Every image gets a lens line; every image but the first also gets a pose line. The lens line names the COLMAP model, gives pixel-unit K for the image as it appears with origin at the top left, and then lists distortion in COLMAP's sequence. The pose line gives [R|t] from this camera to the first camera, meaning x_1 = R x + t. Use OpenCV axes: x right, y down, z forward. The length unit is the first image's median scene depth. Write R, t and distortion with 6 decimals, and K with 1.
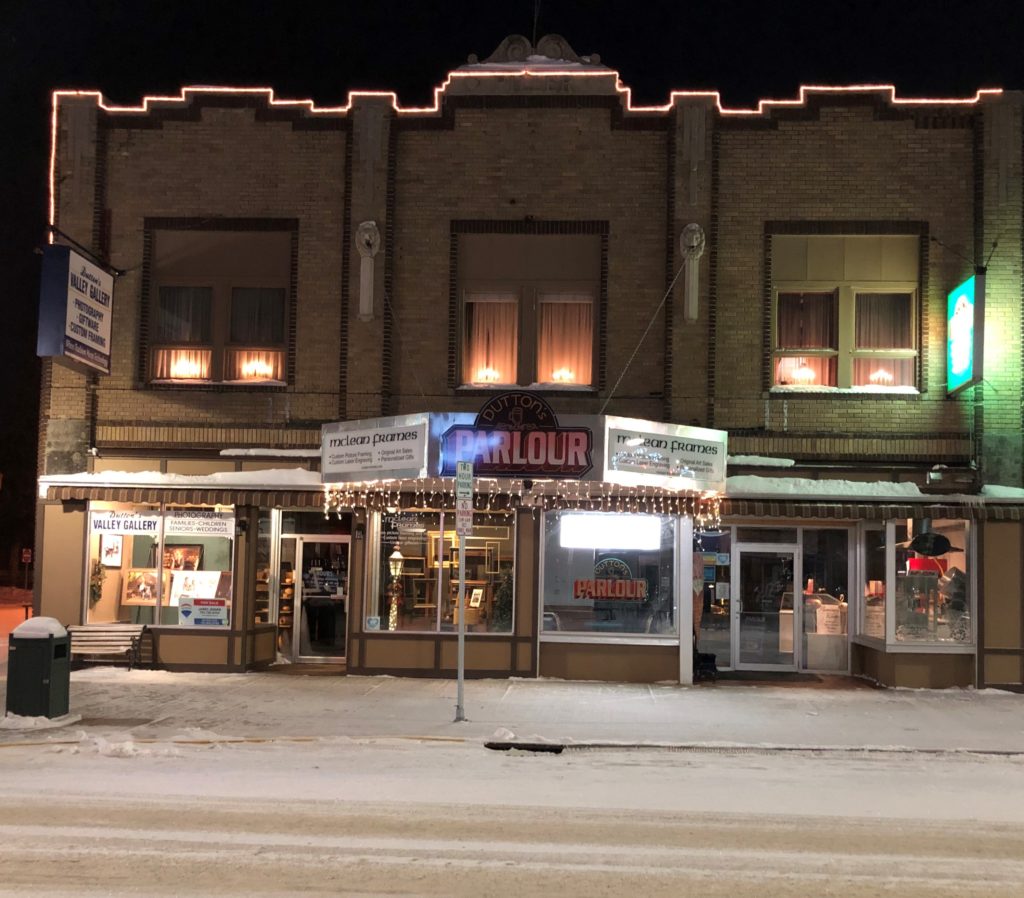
lens RADIAL K [[1141.3, 0, 512.2], [0, 1141.3, 448.6], [0, 0, 1]] dist [0.019115, 0.000000]
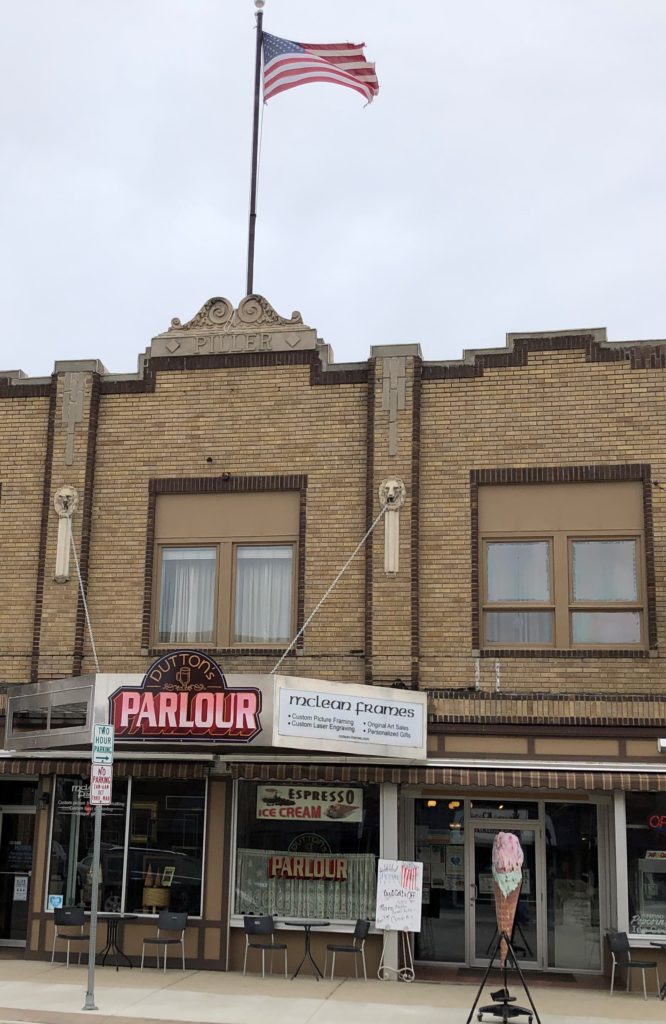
lens RADIAL K [[1210.4, 0, 332.5], [0, 1210.4, 511.5], [0, 0, 1]] dist [0.121414, 0.000000]
pose [[0.985785, -0.028674, -0.165547, 0.277335], [0.000097, 0.985426, -0.170107, 0.008163], [0.168011, 0.167673, 0.971421, 0.000980]]
